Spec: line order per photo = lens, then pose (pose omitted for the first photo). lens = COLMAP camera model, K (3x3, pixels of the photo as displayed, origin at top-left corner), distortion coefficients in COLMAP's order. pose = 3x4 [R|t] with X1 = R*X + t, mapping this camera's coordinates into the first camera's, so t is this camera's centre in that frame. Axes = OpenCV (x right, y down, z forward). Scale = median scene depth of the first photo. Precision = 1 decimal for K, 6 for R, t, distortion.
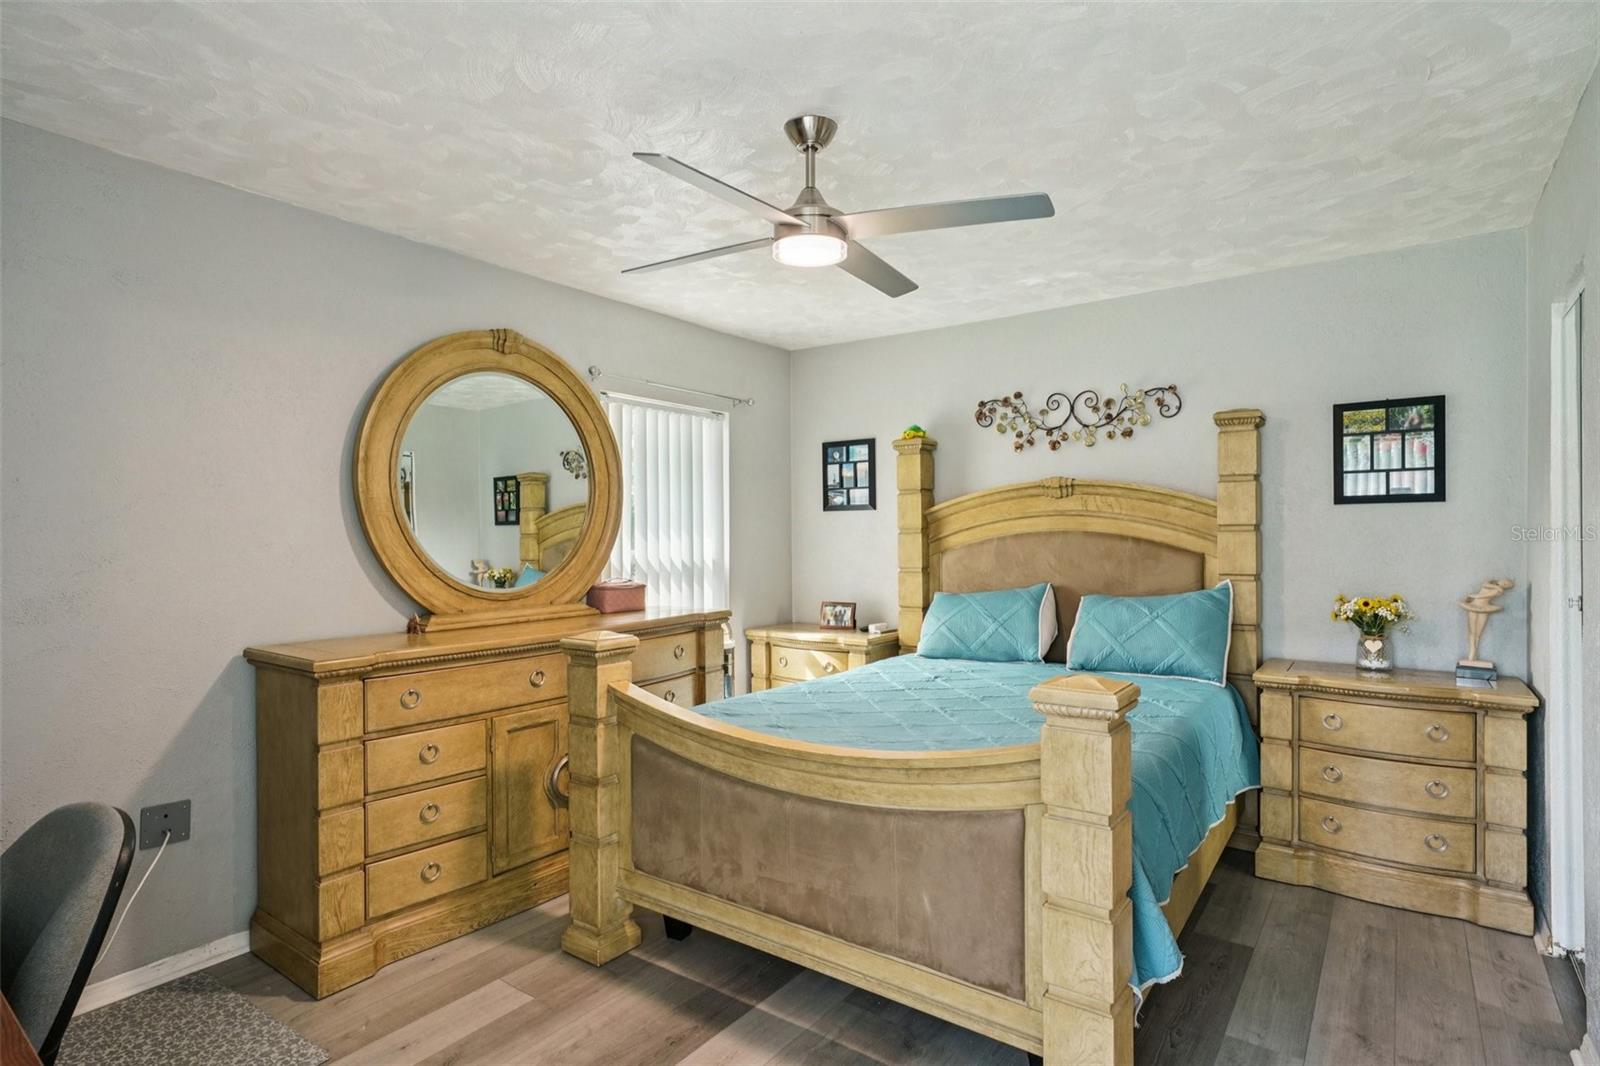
lens RADIAL K [[839.1, 0, 803.1], [0, 839.1, 541.6], [0, 0, 1]] dist [0.003556, 0.002875]
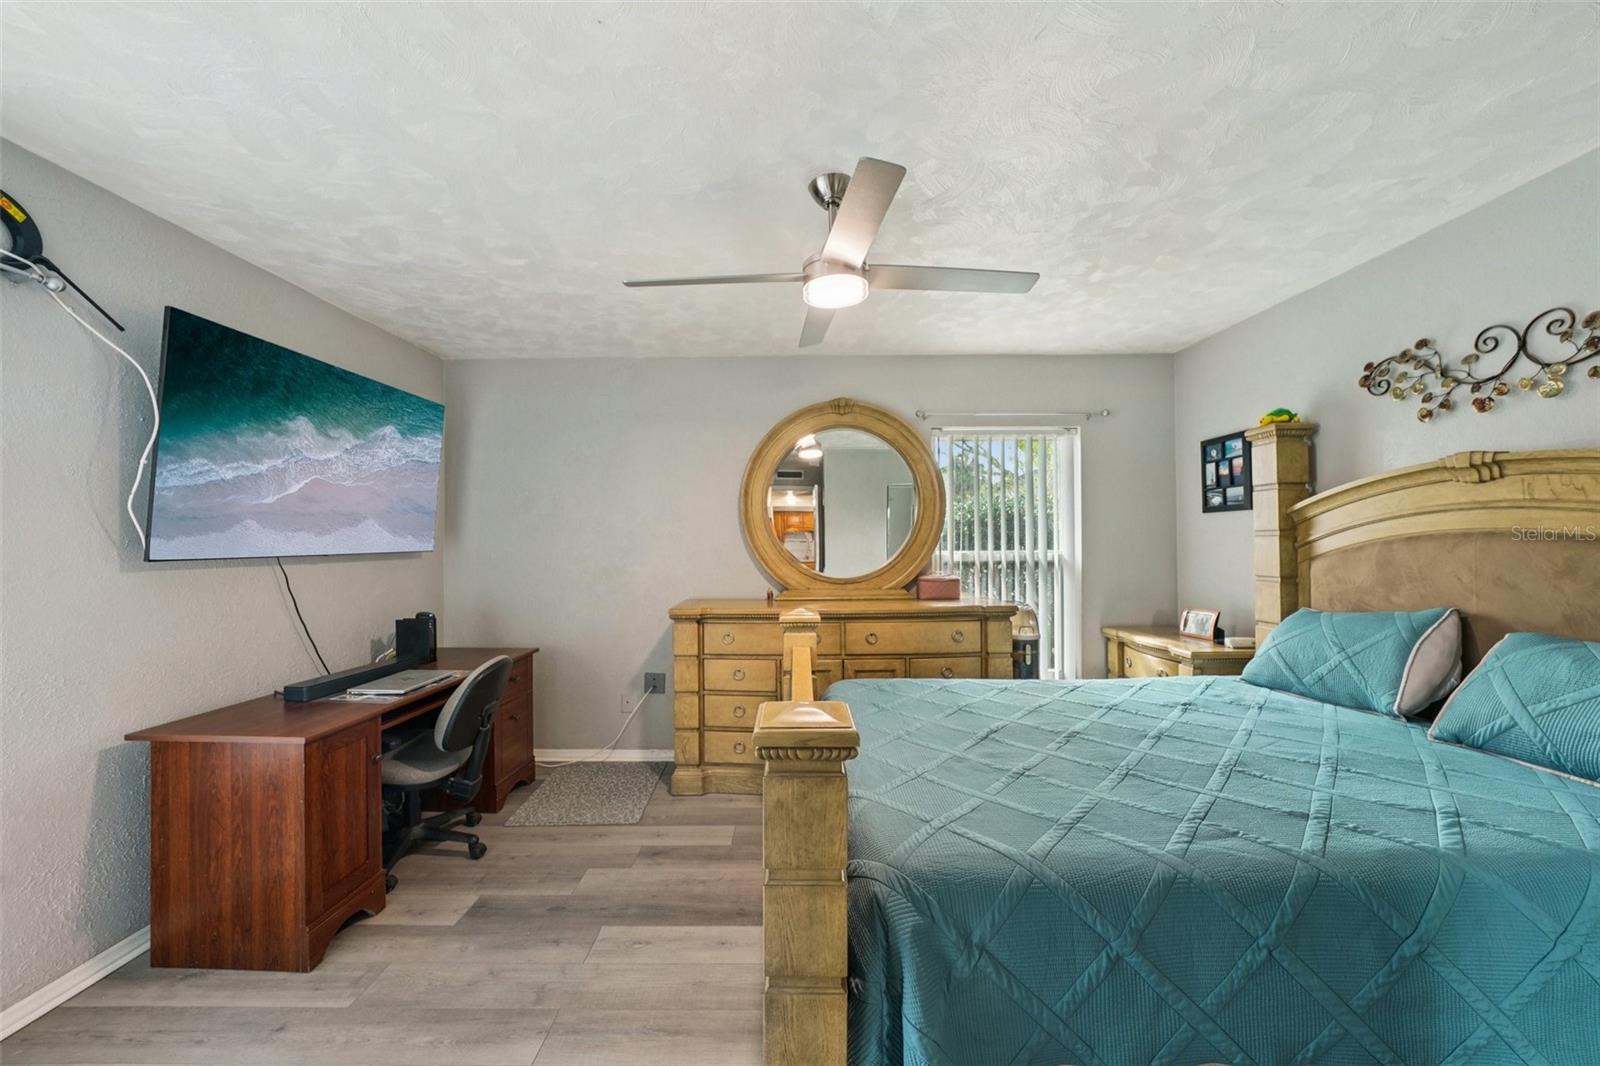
lens RADIAL K [[594.5, 0, 793.4], [0, 594.5, 538.7], [0, 0, 1]] dist [-0.024140, 0.006712]
pose [[0.576040, -0.000504, -0.817421, 0.378240], [-0.002670, 0.999993, -0.002498, -0.004611], [0.817417, 0.003622, 0.576035, 0.289975]]
